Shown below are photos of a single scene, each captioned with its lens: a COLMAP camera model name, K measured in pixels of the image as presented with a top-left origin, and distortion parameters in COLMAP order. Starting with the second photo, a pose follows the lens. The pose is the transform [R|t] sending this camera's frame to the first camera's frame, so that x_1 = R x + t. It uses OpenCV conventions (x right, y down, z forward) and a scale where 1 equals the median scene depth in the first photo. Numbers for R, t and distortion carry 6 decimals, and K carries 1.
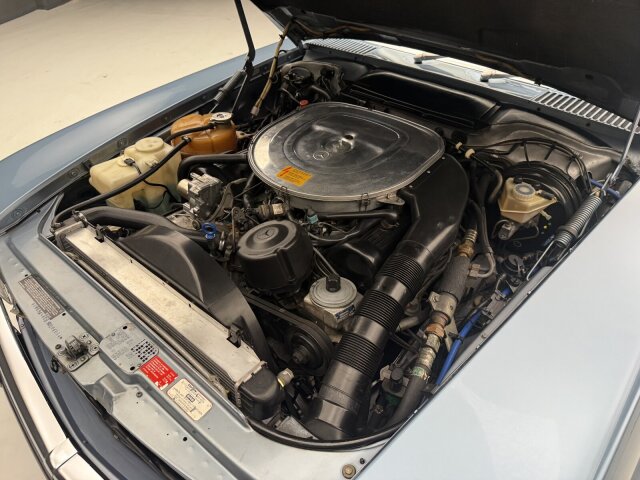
lens RADIAL K [[465.1, 0, 320.0], [0, 465.1, 240.0], [0, 0, 1]] dist [-0.001954, -0.002189]
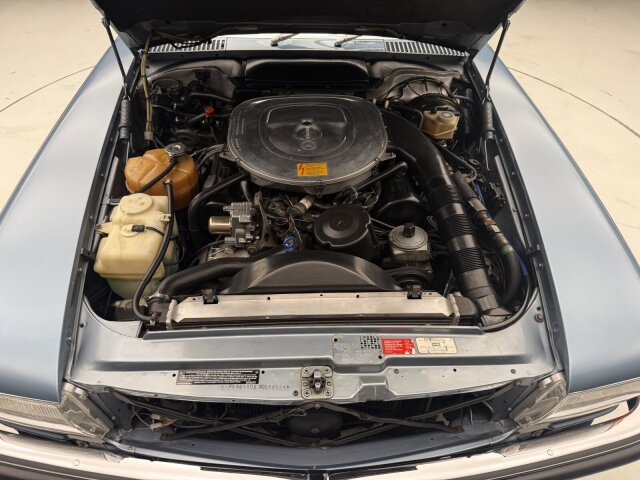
lens RADIAL K [[471.5, 0, 320.0], [0, 471.5, 240.0], [0, 0, 1]] dist [0.004206, 0.000585]
pose [[0.734976, -0.452261, 0.505243, -0.639477], [0.415298, 0.889226, 0.191844, -0.181623], [-0.536039, 0.068826, 0.841383, 0.039097]]
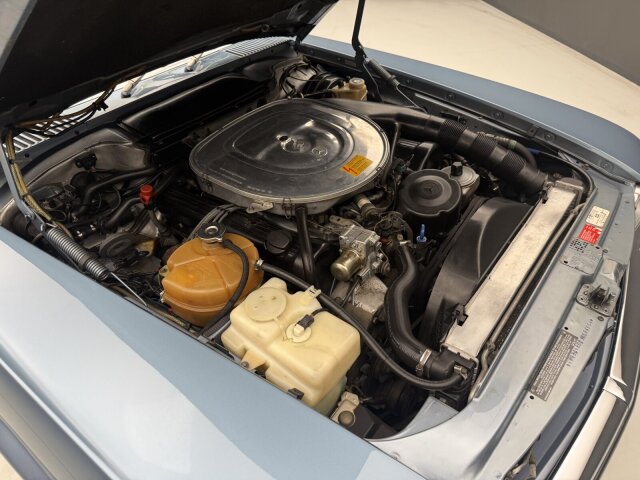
lens RADIAL K [[465.1, 0, 320.0], [0, 465.1, 240.0], [0, 0, 1]] dist [-0.001954, -0.002189]
pose [[-0.040592, -0.645599, 0.762597, -0.856181], [0.666526, 0.551100, 0.502028, -0.562220], [-0.744376, 0.528669, 0.407938, 0.674341]]
